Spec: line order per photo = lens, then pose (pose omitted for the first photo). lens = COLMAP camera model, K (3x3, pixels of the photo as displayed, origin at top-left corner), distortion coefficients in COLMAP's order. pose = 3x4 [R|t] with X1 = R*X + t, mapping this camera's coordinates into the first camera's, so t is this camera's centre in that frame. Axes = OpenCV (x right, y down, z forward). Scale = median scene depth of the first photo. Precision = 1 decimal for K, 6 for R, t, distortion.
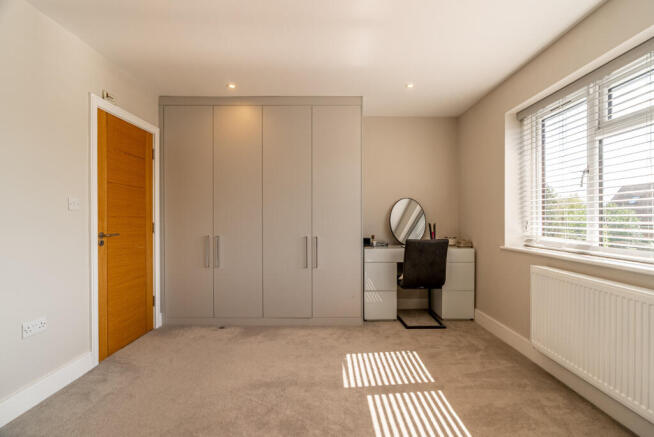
lens RADIAL K [[299.8, 0, 327.0], [0, 299.8, 218.5], [0, 0, 1]] dist [-0.000345, 0.000052]
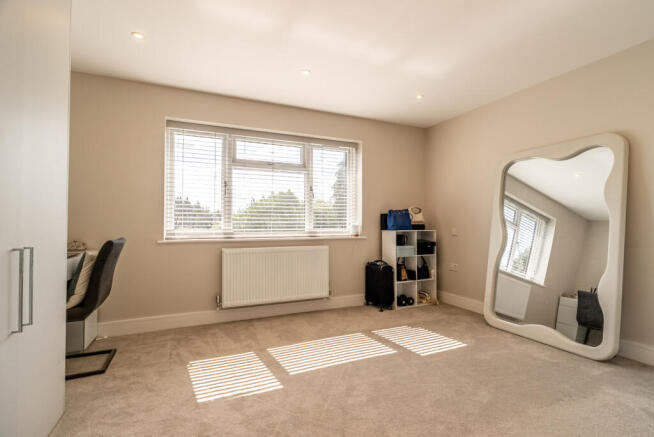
lens RADIAL K [[308.7, 0, 336.6], [0, 308.7, 216.8], [0, 0, 1]] dist [0.000507, 0.000033]
pose [[-0.423712, 0.013139, 0.905702, -0.759222], [-0.009869, 0.999768, -0.019120, 0.026371], [-0.905743, -0.017040, -0.423485, 1.041884]]
